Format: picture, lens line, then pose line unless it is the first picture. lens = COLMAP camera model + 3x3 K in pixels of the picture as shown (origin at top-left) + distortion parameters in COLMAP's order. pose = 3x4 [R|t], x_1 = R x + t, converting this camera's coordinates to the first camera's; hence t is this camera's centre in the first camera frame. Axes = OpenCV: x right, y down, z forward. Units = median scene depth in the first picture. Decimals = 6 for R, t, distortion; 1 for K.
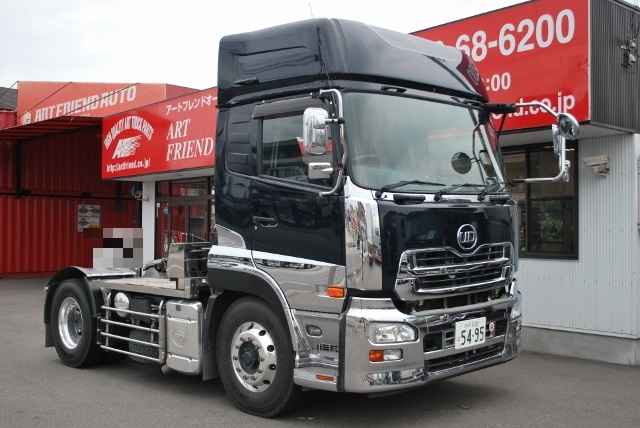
lens RADIAL K [[724.9, 0, 320.0], [0, 724.9, 214.0], [0, 0, 1]] dist [0.007626, 0.004599]
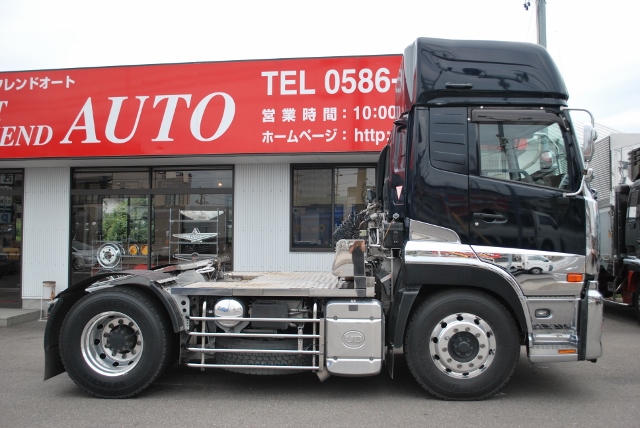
lens RADIAL K [[614.5, 0, 320.0], [0, 614.5, 214.0], [0, 0, 1]] dist [-0.029374, -0.013542]
pose [[0.732643, 0.026513, 0.680096, -0.793753], [-0.015474, 0.999632, -0.022301, 0.025753], [-0.680437, 0.005814, 0.732784, 0.447956]]
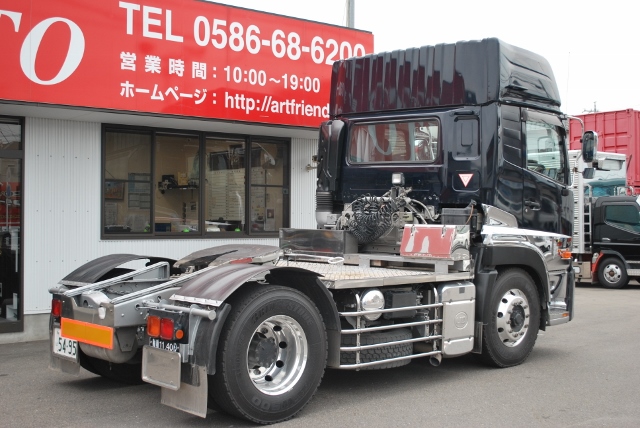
lens RADIAL K [[795.9, 0, 320.0], [0, 795.9, 214.0], [0, 0, 1]] dist [0.006794, 0.013201]
pose [[0.038949, 0.004254, 0.999232, -1.314863], [-0.023387, 0.999721, -0.003344, 0.034412], [-0.998967, -0.023239, 0.039038, 1.176604]]
